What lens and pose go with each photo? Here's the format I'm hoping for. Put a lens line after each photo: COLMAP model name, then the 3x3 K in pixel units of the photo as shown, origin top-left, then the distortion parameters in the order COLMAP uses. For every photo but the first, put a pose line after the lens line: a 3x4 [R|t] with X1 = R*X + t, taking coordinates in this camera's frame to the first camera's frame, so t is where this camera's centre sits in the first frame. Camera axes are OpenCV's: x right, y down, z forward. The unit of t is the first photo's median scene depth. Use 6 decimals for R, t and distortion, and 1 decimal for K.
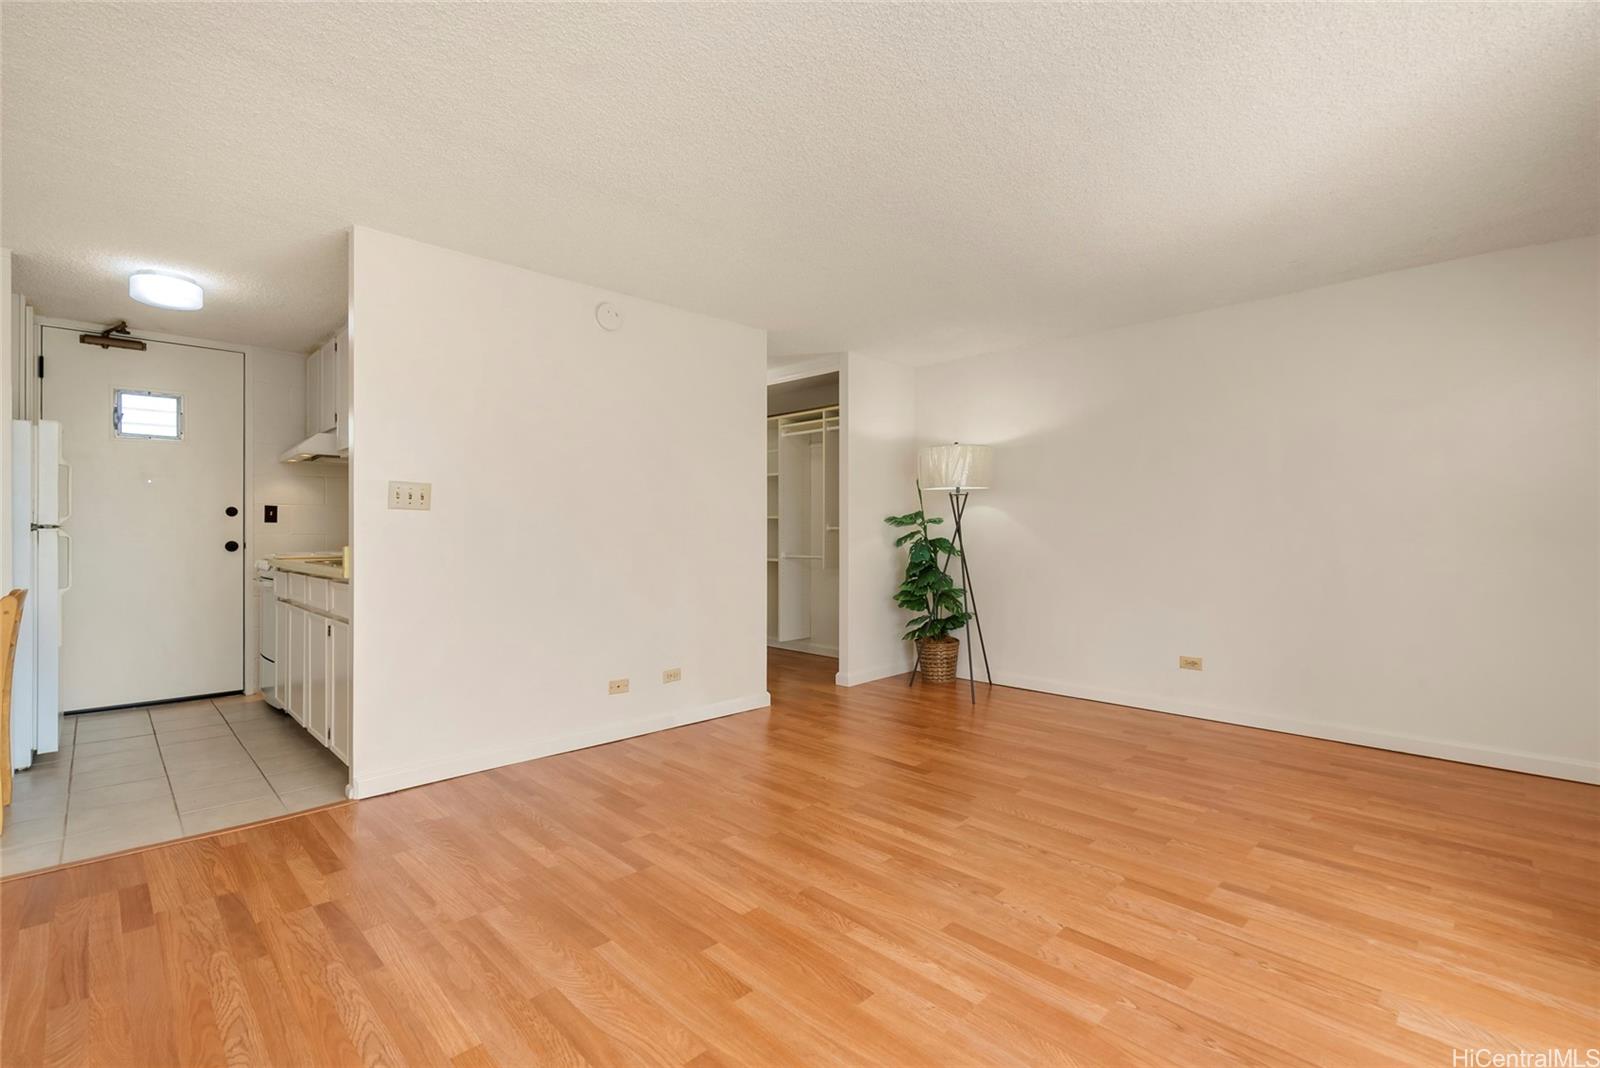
lens RADIAL K [[734.7, 0, 791.3], [0, 734.7, 526.8], [0, 0, 1]] dist [-0.002913, 0.000197]
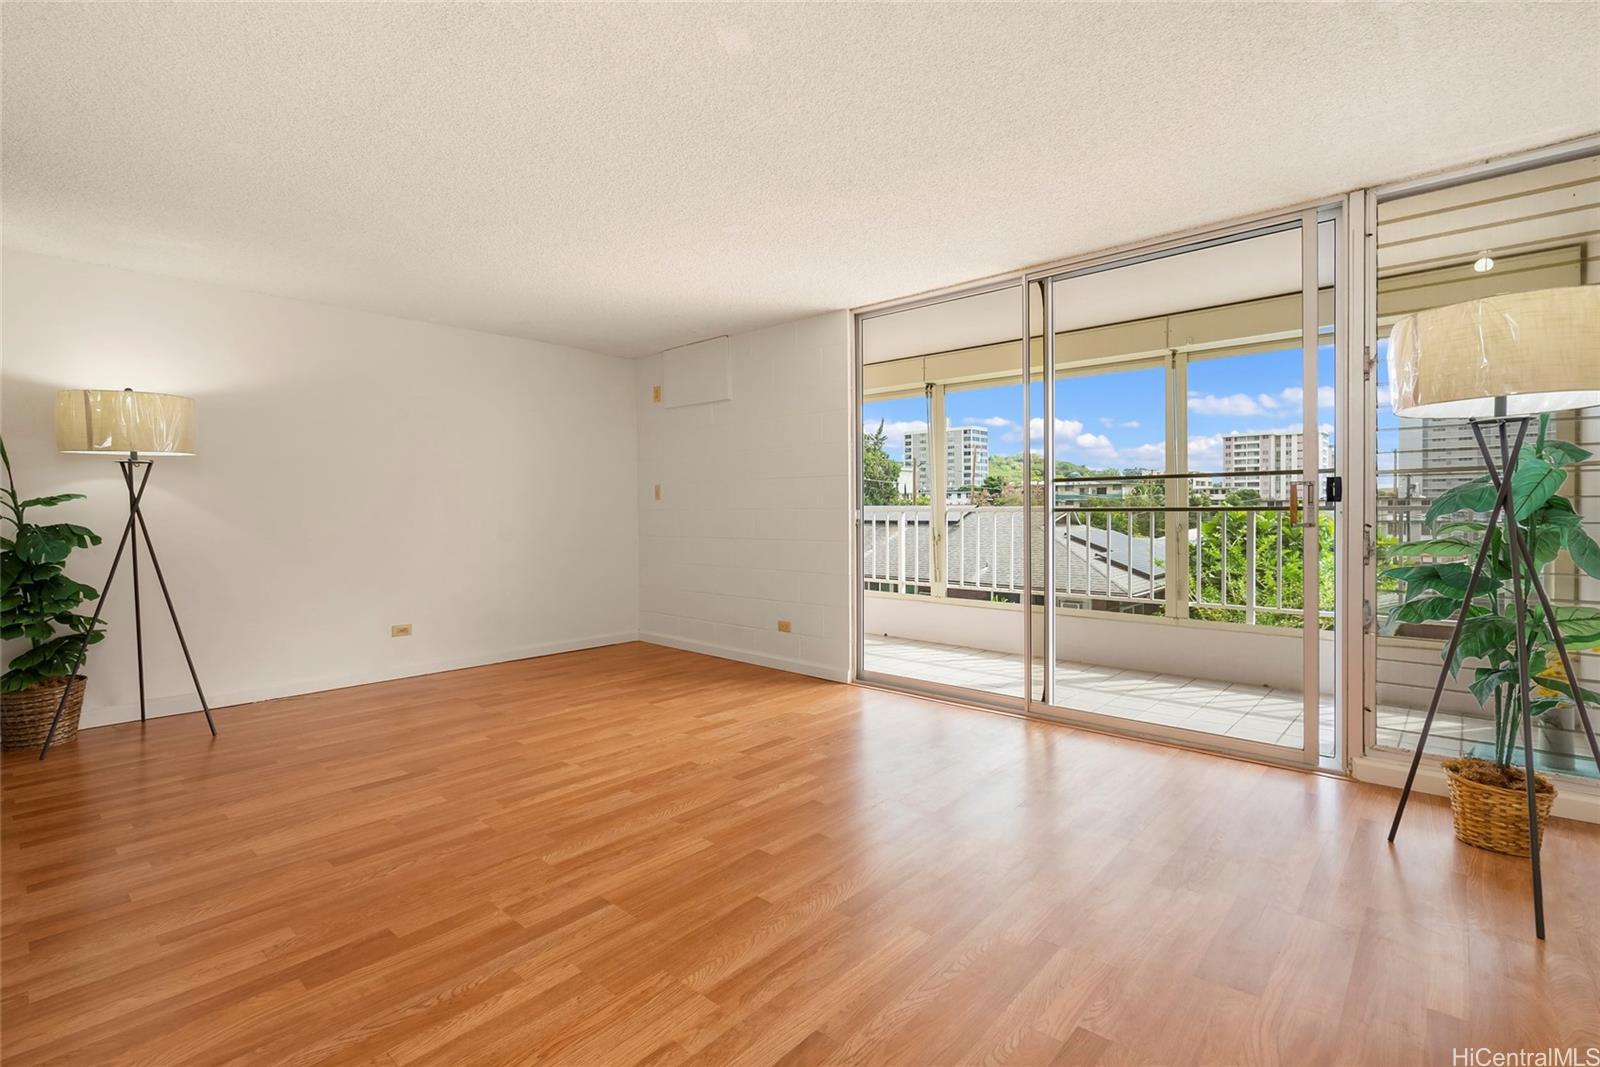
lens RADIAL K [[727.6, 0, 796.7], [0, 727.6, 512.3], [0, 0, 1]] dist [-0.005056, 0.000404]
pose [[-0.066530, 0.000232, 0.997784, -0.835959], [0.000396, 1.000000, -0.000206, 0.007981], [-0.997784, 0.000381, -0.066530, 0.655912]]
